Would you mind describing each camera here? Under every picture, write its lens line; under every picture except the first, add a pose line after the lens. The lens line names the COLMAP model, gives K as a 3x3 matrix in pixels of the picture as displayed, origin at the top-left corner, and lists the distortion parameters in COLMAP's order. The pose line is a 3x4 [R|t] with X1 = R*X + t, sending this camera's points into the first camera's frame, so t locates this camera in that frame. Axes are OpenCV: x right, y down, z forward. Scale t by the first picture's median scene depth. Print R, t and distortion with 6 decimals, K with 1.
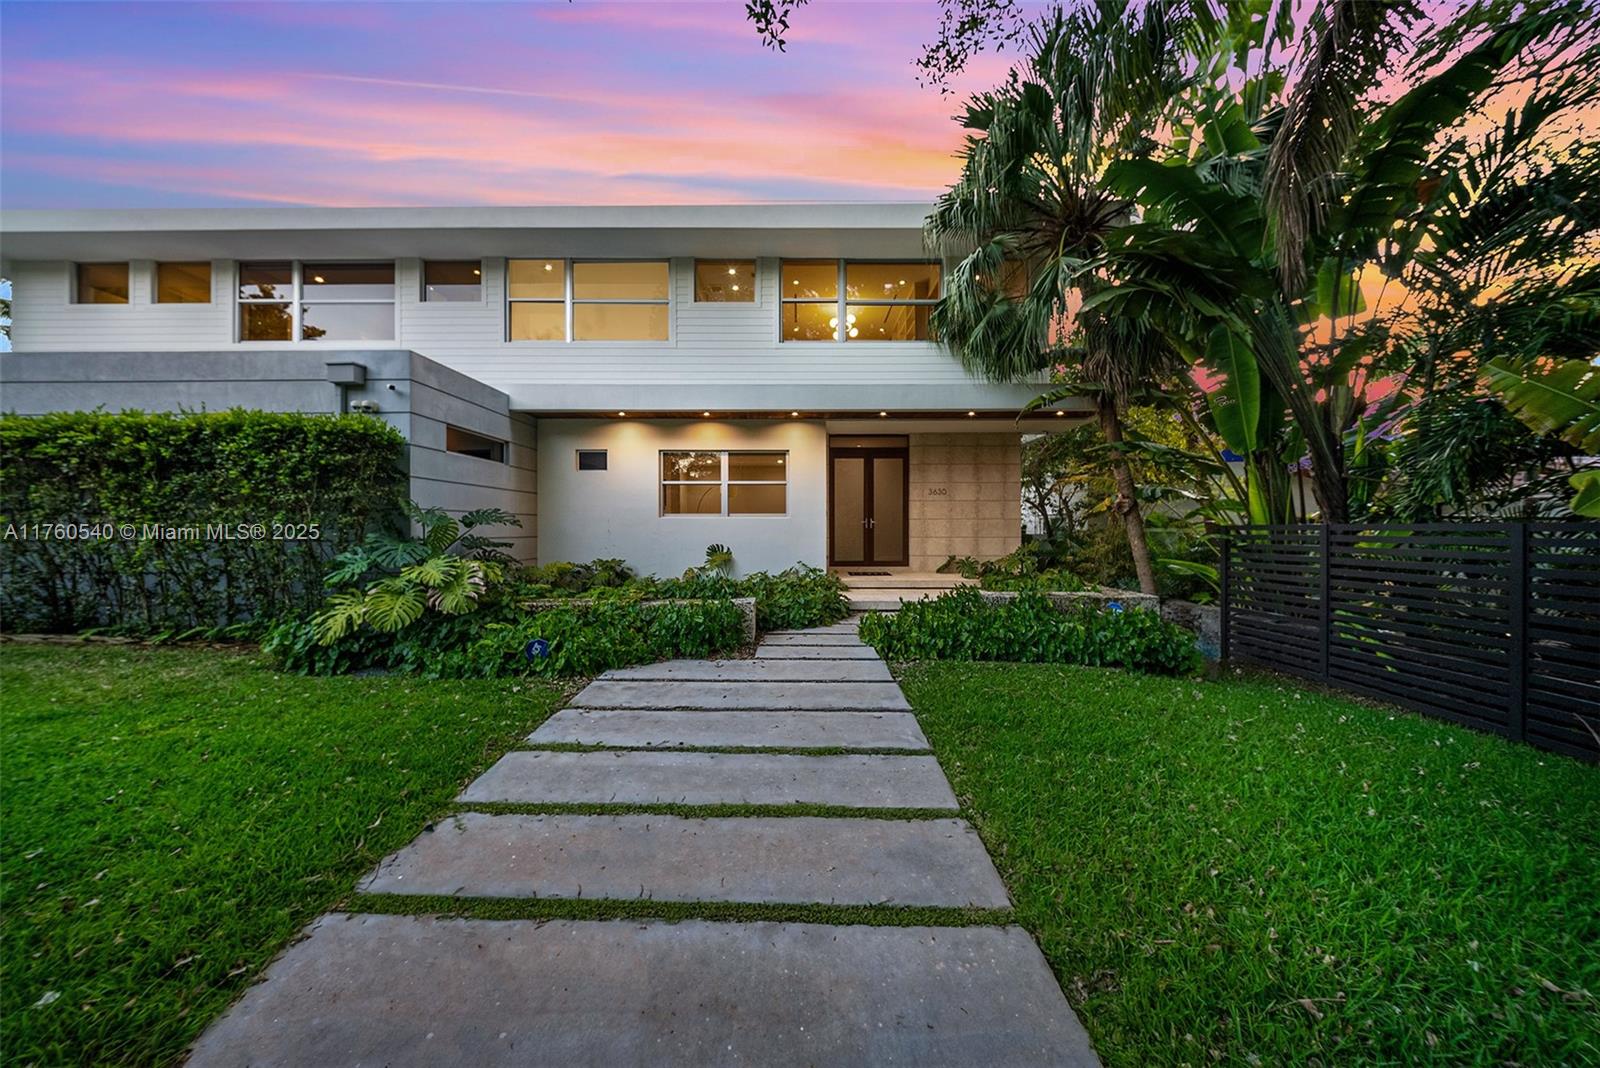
lens RADIAL K [[476.9, 0, 799.9], [0, 476.9, 531.8], [0, 0, 1]] dist [-0.000074, -0.000039]
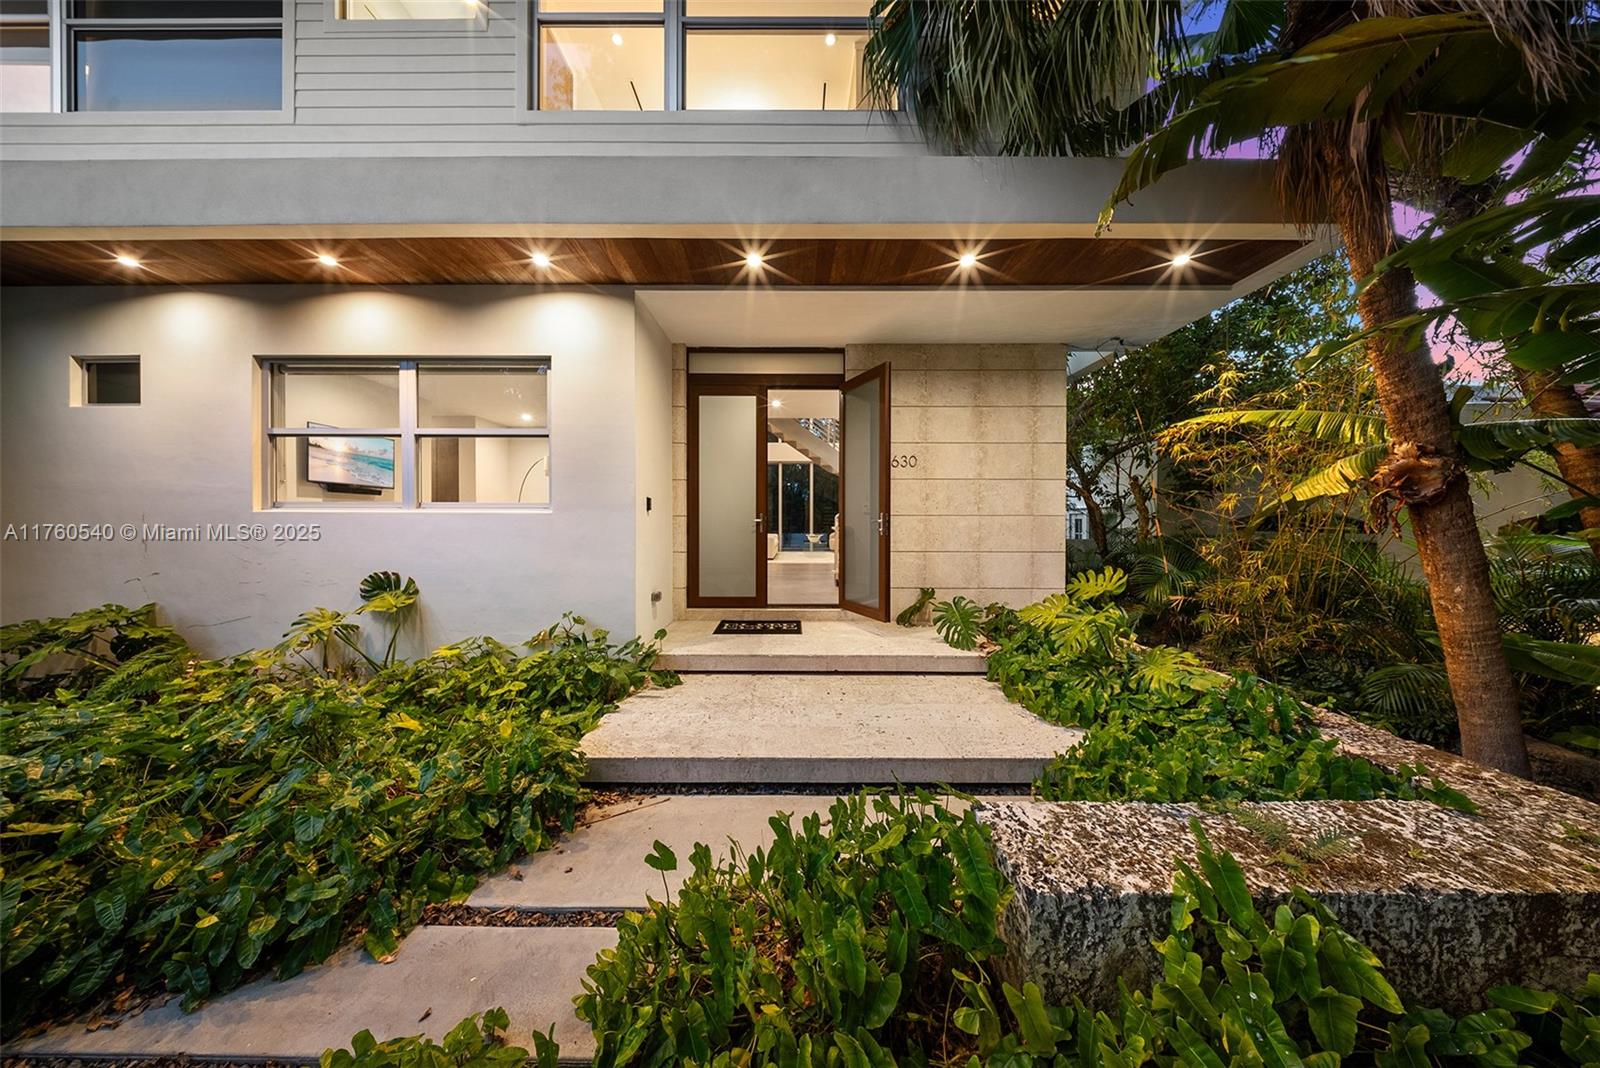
lens RADIAL K [[476.9, 0, 804.2], [0, 476.9, 528.4], [0, 0, 1]] dist [-0.000074, -0.000039]
pose [[0.999983, 0.003741, 0.004551, 0.208473], [-0.003764, 0.999980, 0.005114, -0.016609], [-0.004532, -0.005131, 0.999977, 0.561109]]
